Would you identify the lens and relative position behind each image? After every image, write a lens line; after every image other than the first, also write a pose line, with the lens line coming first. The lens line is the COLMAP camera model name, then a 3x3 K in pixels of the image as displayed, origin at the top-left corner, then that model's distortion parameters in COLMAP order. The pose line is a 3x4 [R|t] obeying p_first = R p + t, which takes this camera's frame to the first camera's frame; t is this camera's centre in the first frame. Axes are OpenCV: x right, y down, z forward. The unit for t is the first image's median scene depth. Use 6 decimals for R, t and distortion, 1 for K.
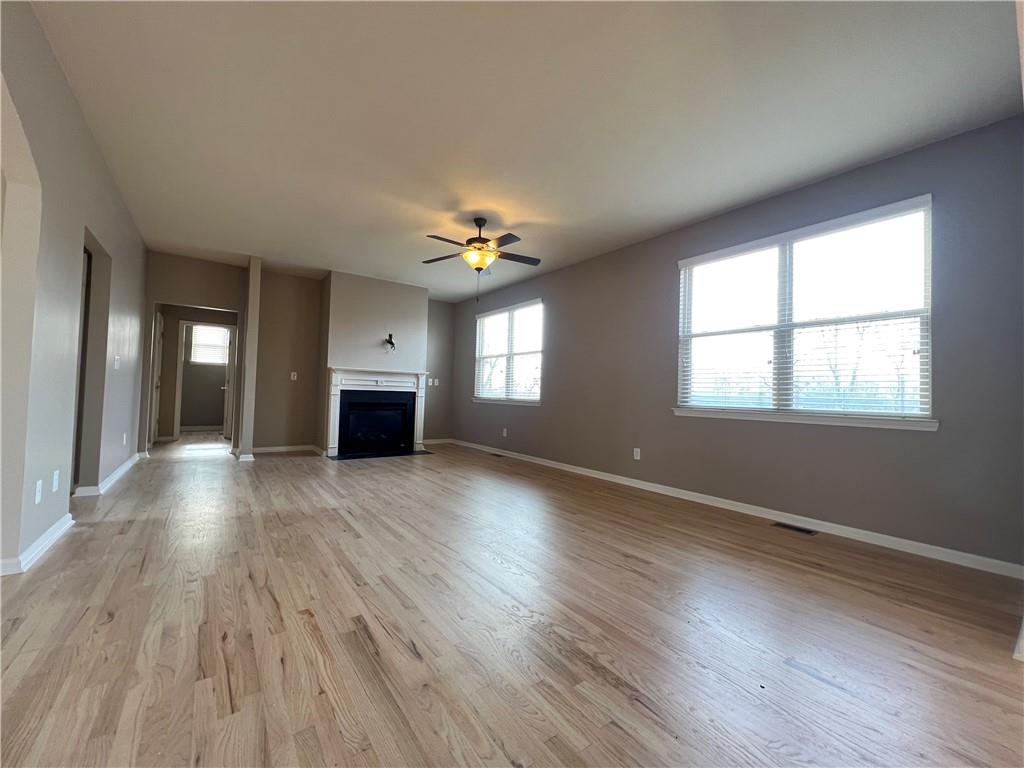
lens RADIAL K [[409.8, 0, 512.0], [0, 409.8, 384.0], [0, 0, 1]] dist [-0.000877, 0.000463]
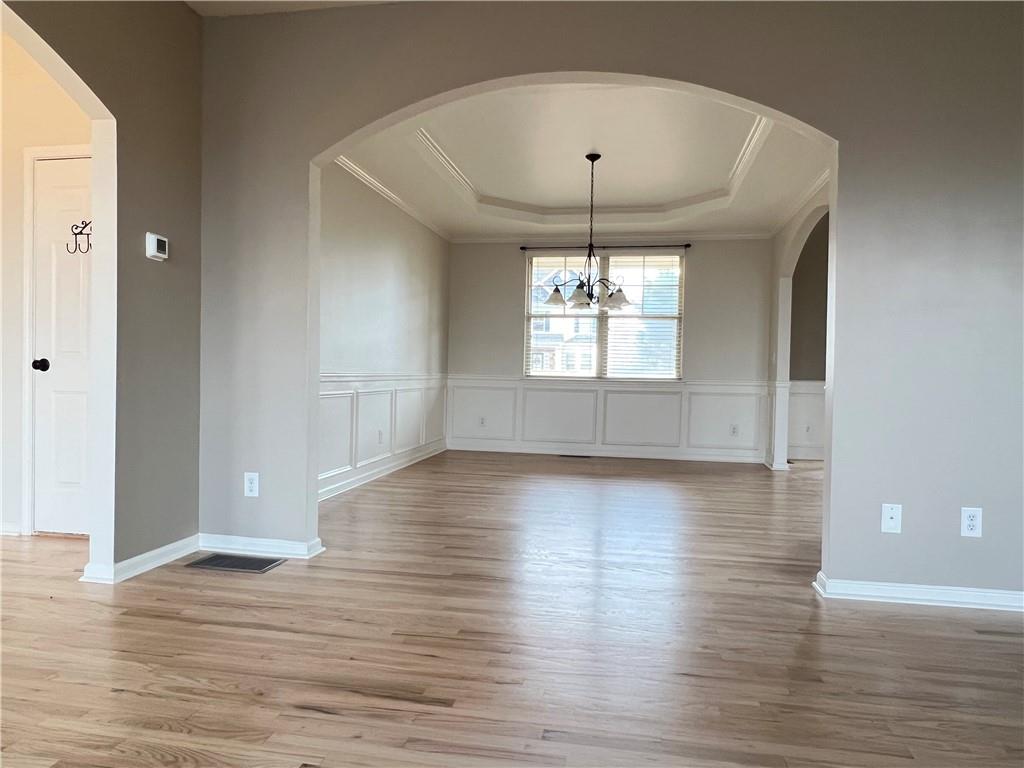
lens RADIAL K [[680.6, 0, 512.0], [0, 680.6, 384.0], [0, 0, 1]] dist [0.004791, 0.002983]
pose [[-0.725215, -0.034370, -0.687664, 0.127553], [-0.022303, 0.999402, -0.026430, 0.029870], [0.688161, -0.003831, -0.725548, 0.729189]]
